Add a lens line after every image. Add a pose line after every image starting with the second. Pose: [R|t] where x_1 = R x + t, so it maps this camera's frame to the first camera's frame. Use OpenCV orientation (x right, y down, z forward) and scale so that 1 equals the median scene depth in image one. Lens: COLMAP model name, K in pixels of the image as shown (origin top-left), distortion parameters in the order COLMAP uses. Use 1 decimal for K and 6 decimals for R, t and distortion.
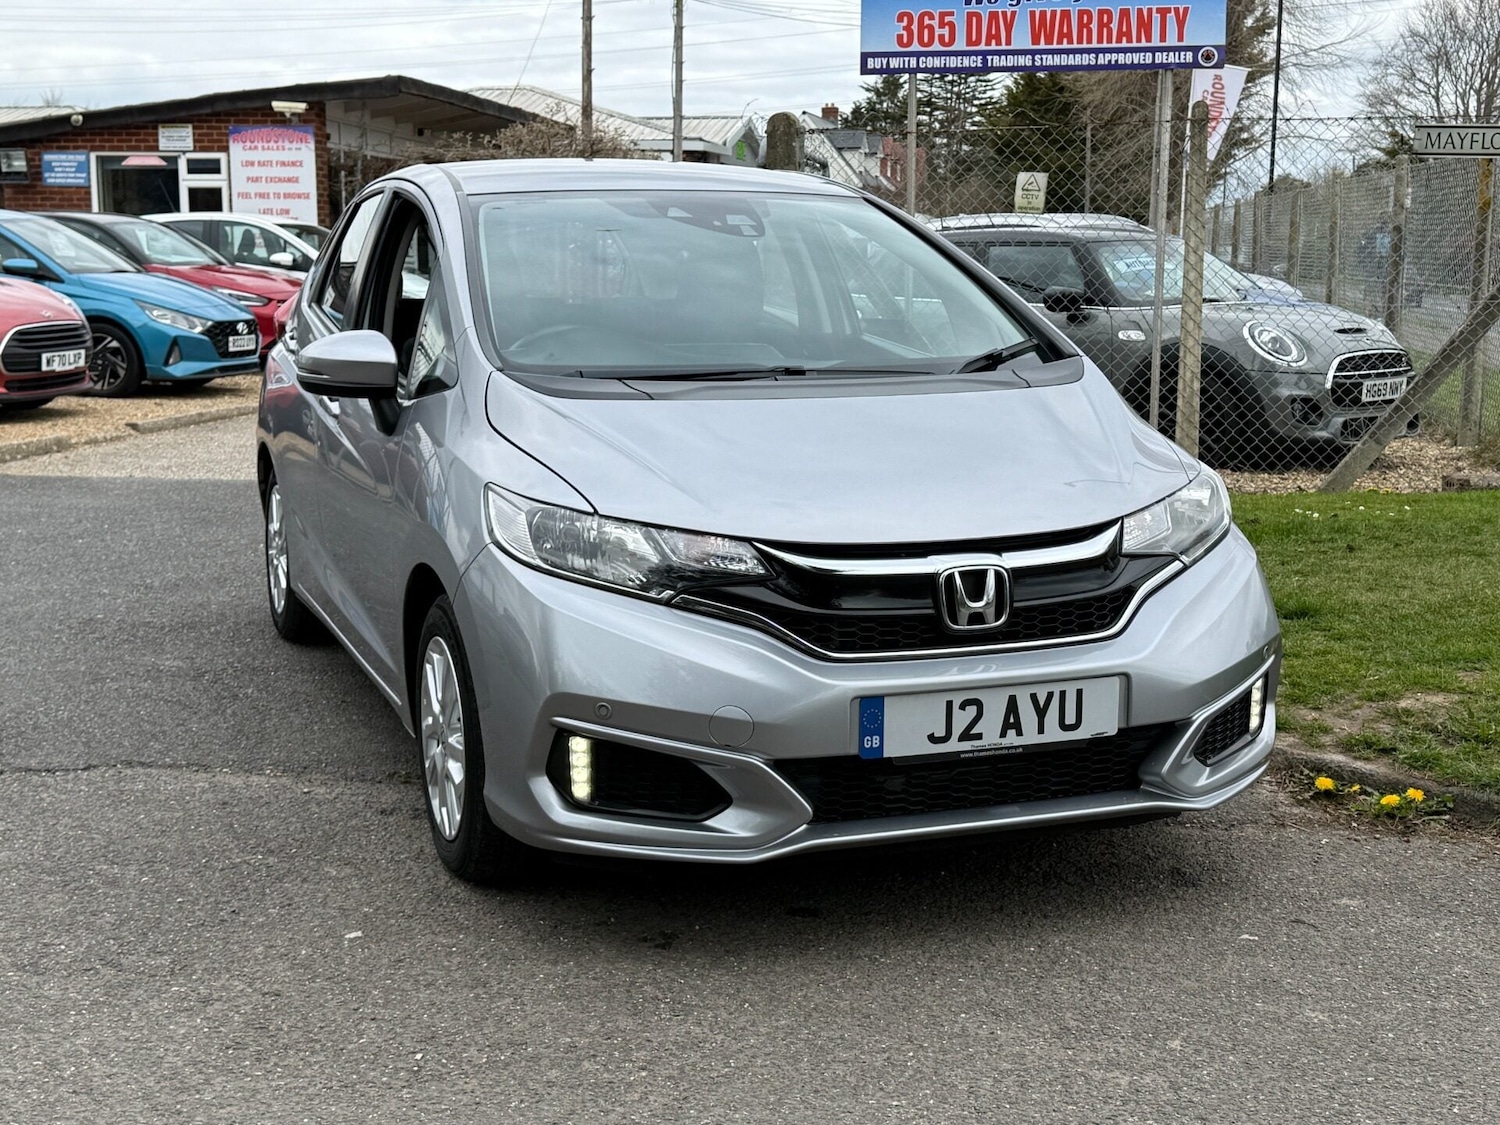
lens RADIAL K [[1937.1, 0, 750.0], [0, 1937.1, 562.5], [0, 0, 1]] dist [0.211362, -0.488421]
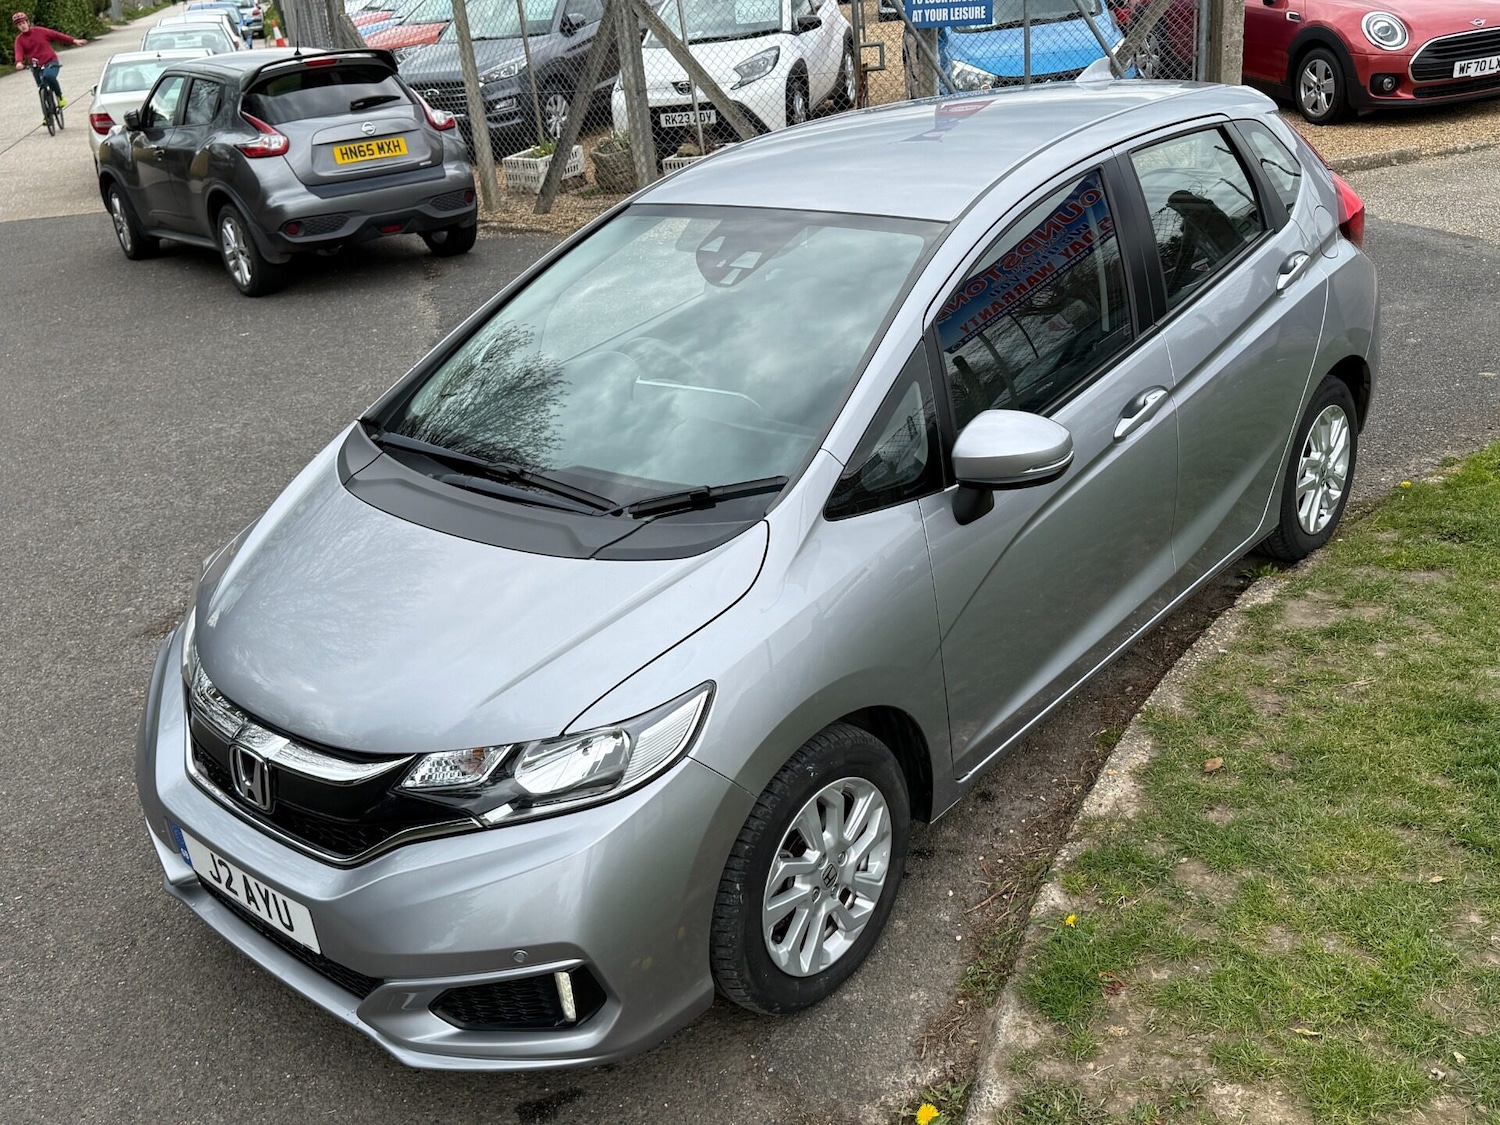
lens RADIAL K [[1412.9, 0, 751.0], [0, 1412.9, 558.2], [0, 0, 1]] dist [0.141190, -0.286562]
pose [[0.459394, 0.319986, -0.828593, 0.637533], [-0.043275, 0.939811, 0.338944, -0.278650], [0.887178, -0.119852, 0.445590, 0.674298]]
